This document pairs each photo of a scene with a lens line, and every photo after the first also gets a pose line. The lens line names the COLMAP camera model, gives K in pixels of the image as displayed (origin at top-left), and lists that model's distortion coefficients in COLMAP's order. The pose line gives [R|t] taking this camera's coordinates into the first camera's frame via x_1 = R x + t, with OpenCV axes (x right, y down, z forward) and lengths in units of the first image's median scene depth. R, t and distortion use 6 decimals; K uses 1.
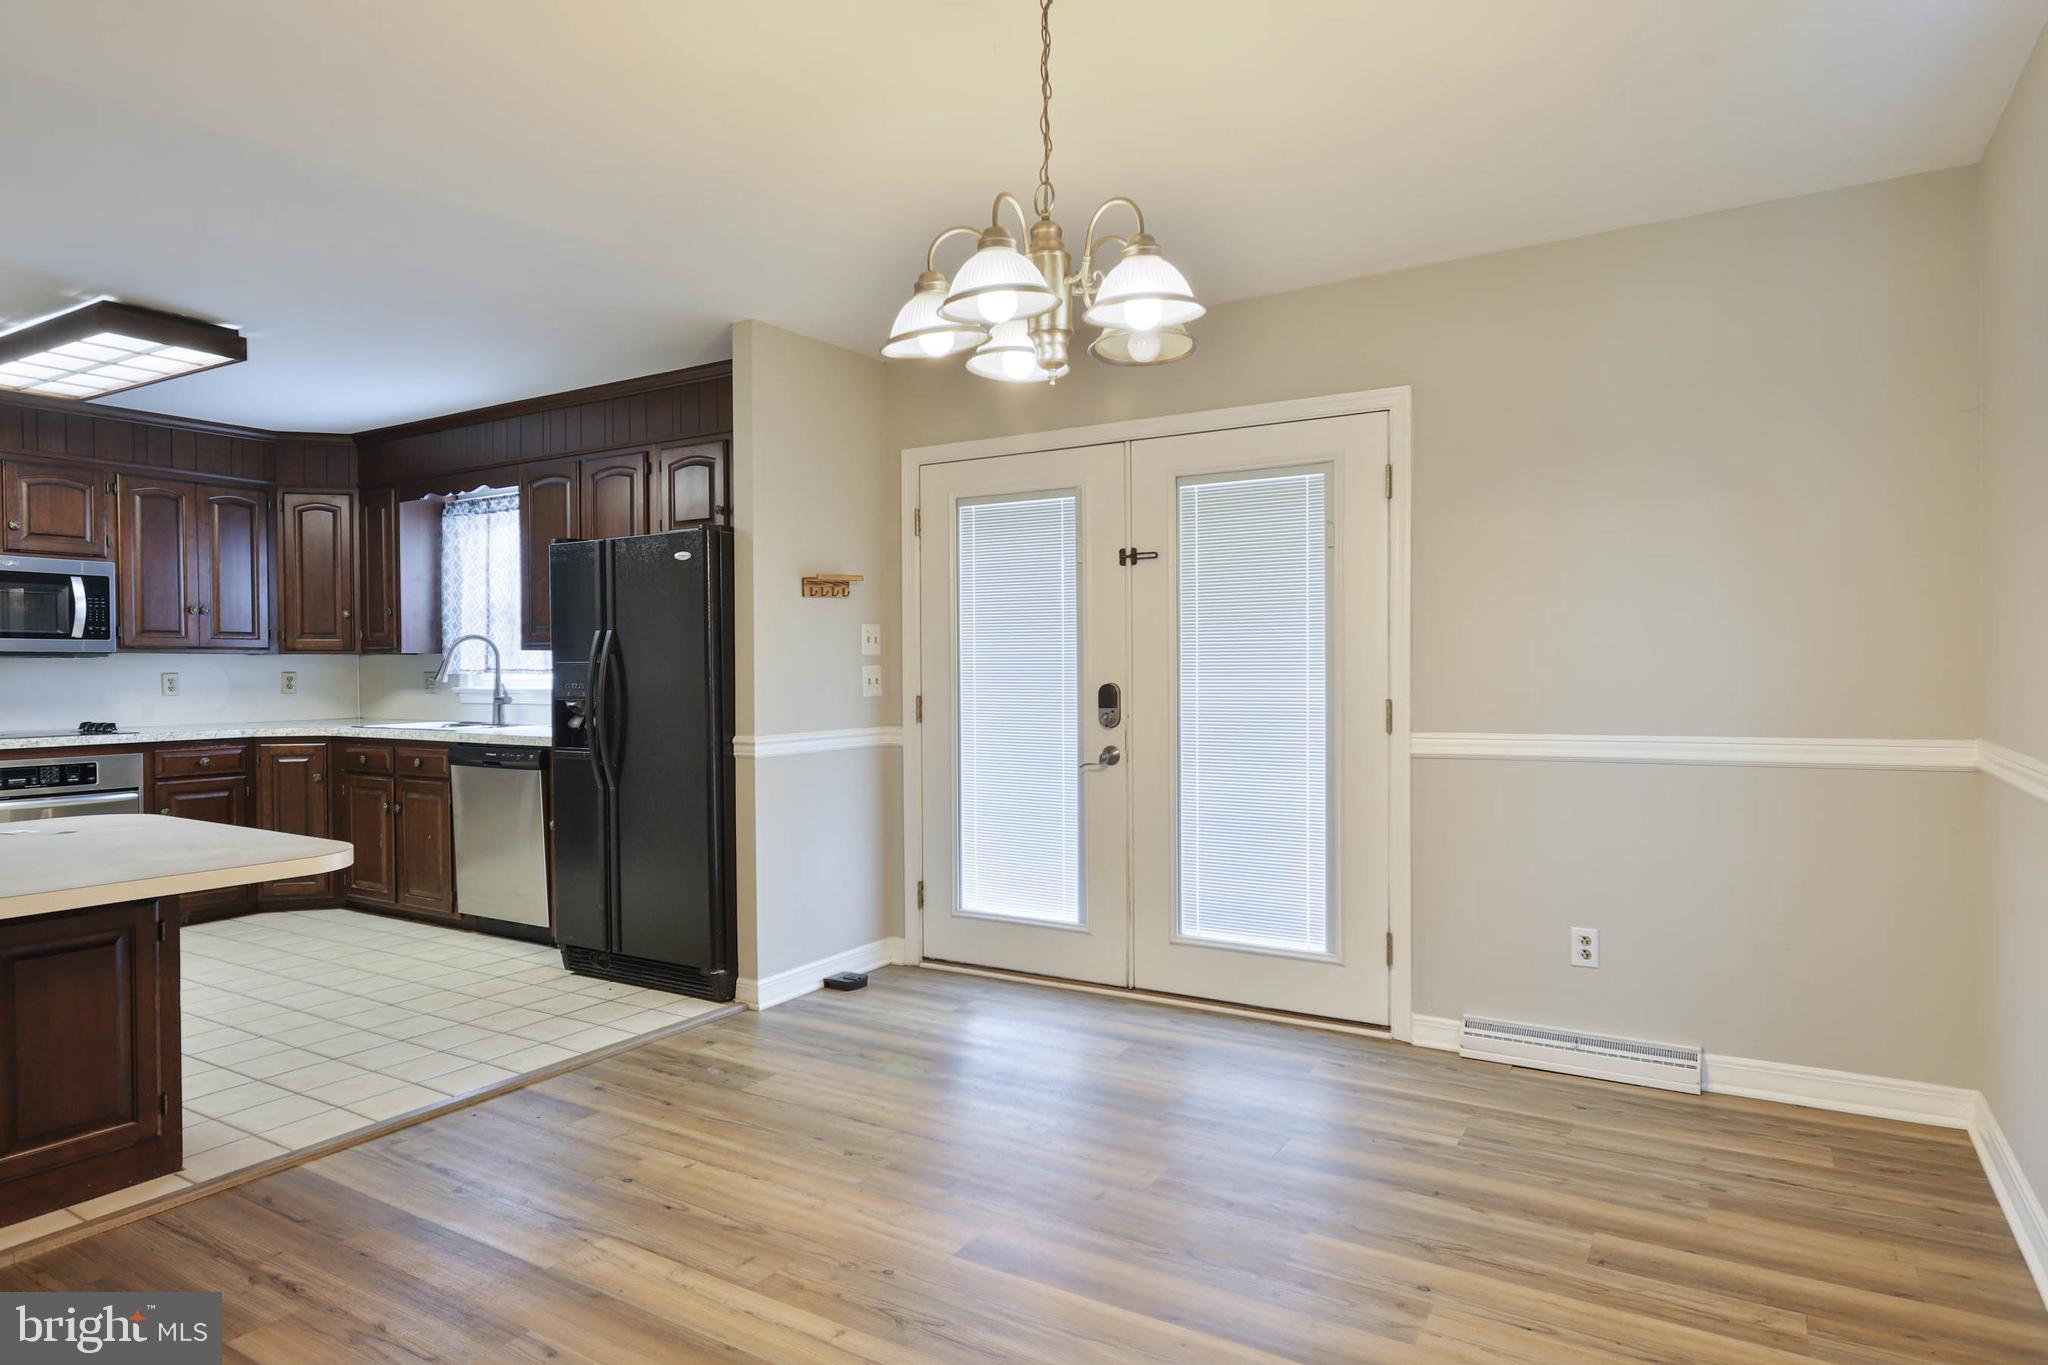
lens RADIAL K [[1172.8, 0, 1024.0], [0, 1172.8, 682.5], [0, 0, 1]] dist [-0.005464, 0.000251]
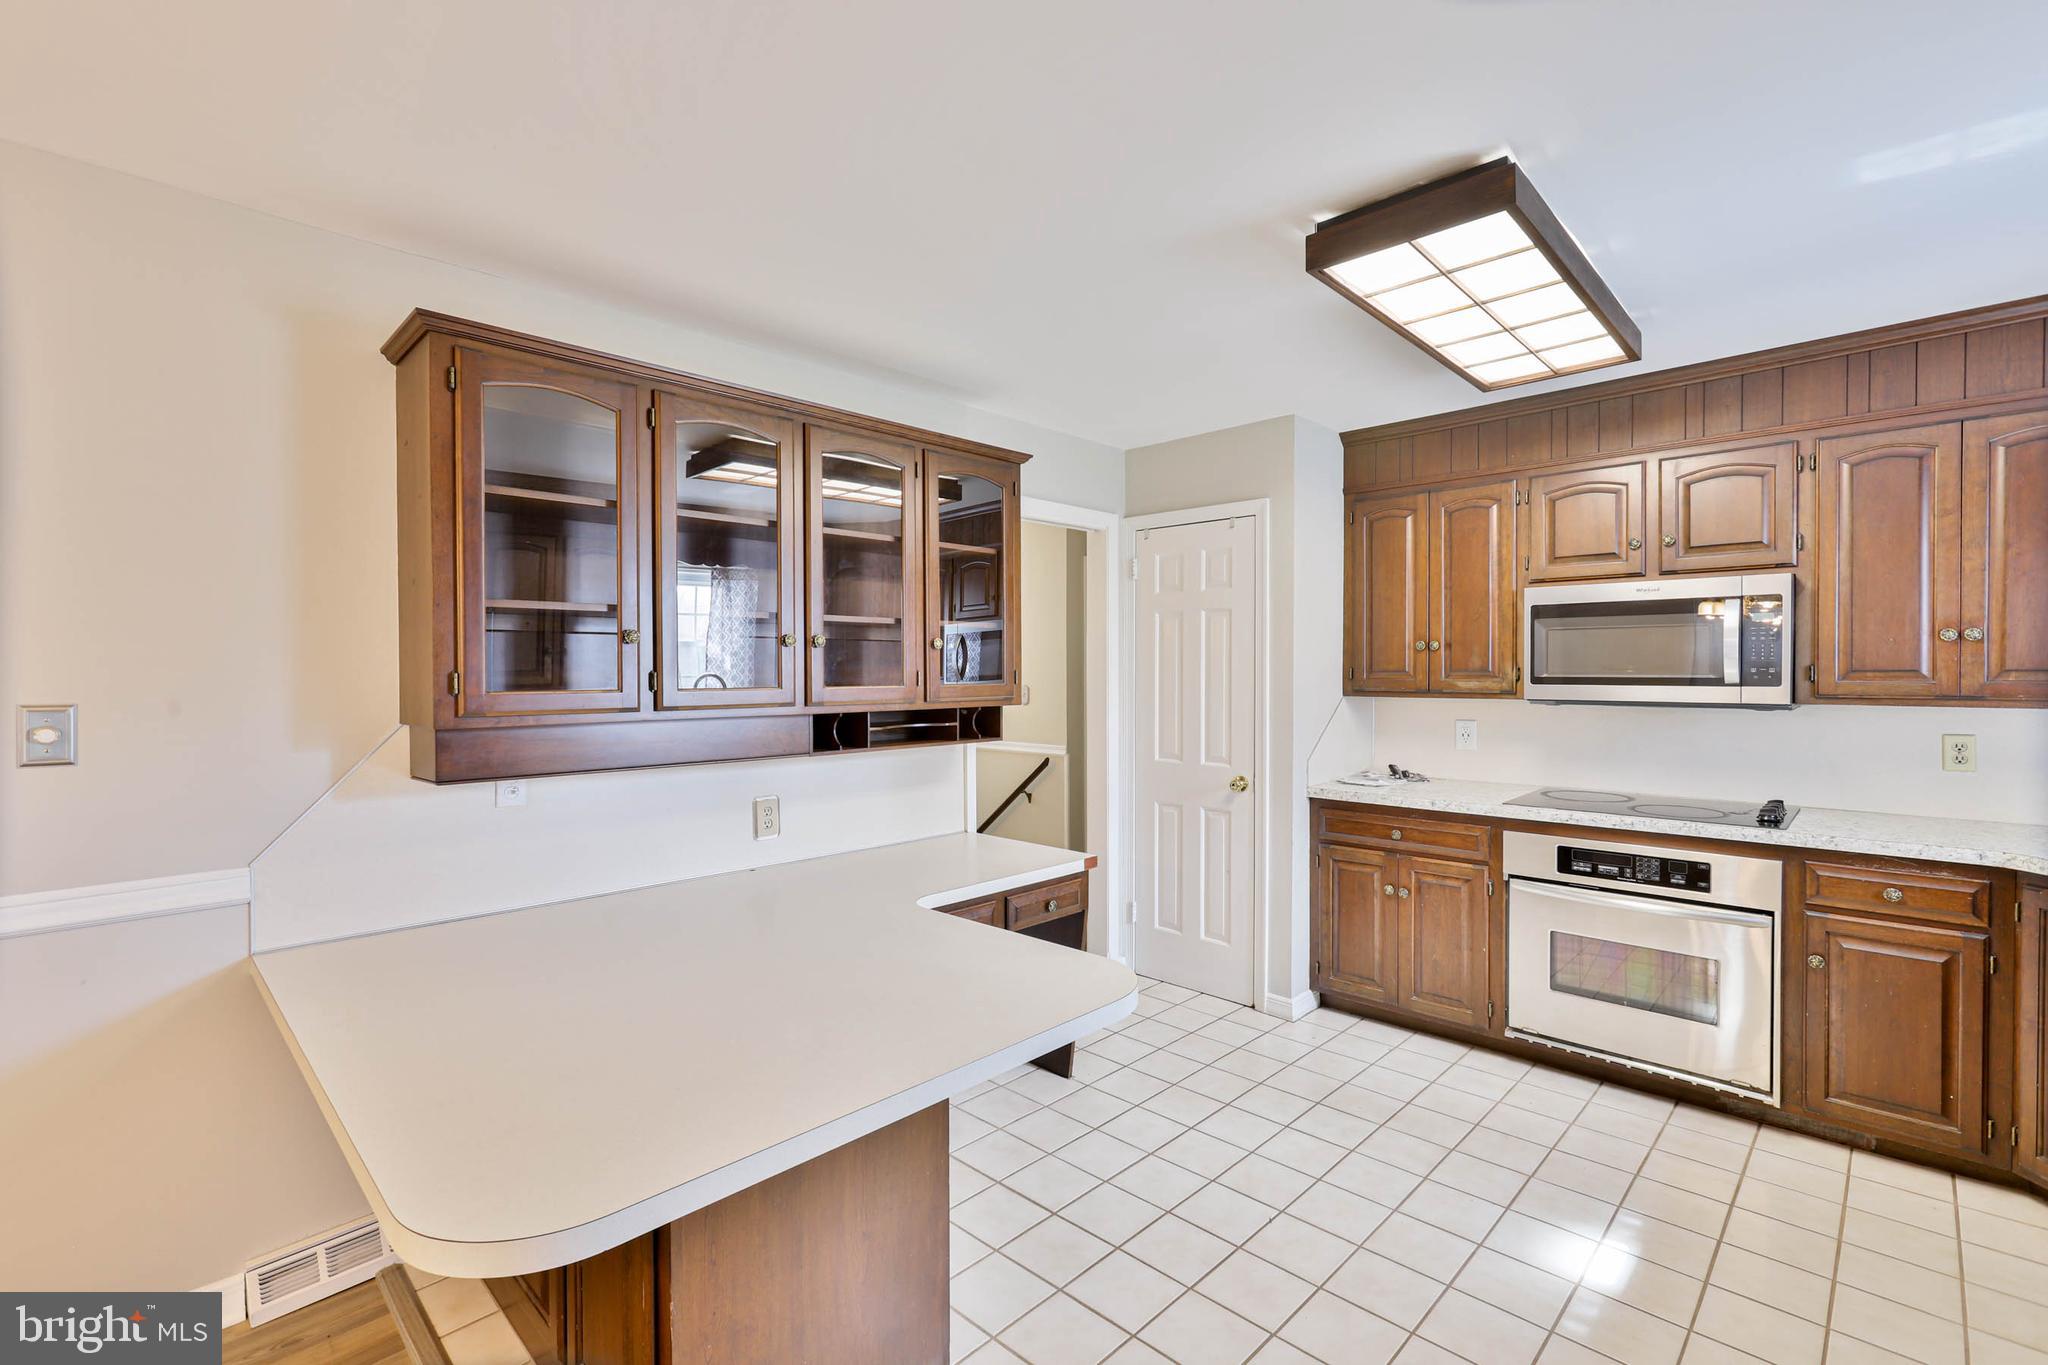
lens RADIAL K [[943.3, 0, 1024.0], [0, 943.3, 682.5], [0, 0, 1]] dist [0.000125, 0.000684]
pose [[-0.227452, 0.017871, -0.973625, -0.167562], [-0.004643, 0.999800, 0.019436, -0.055769], [0.973778, 0.008942, -0.227324, 0.817950]]
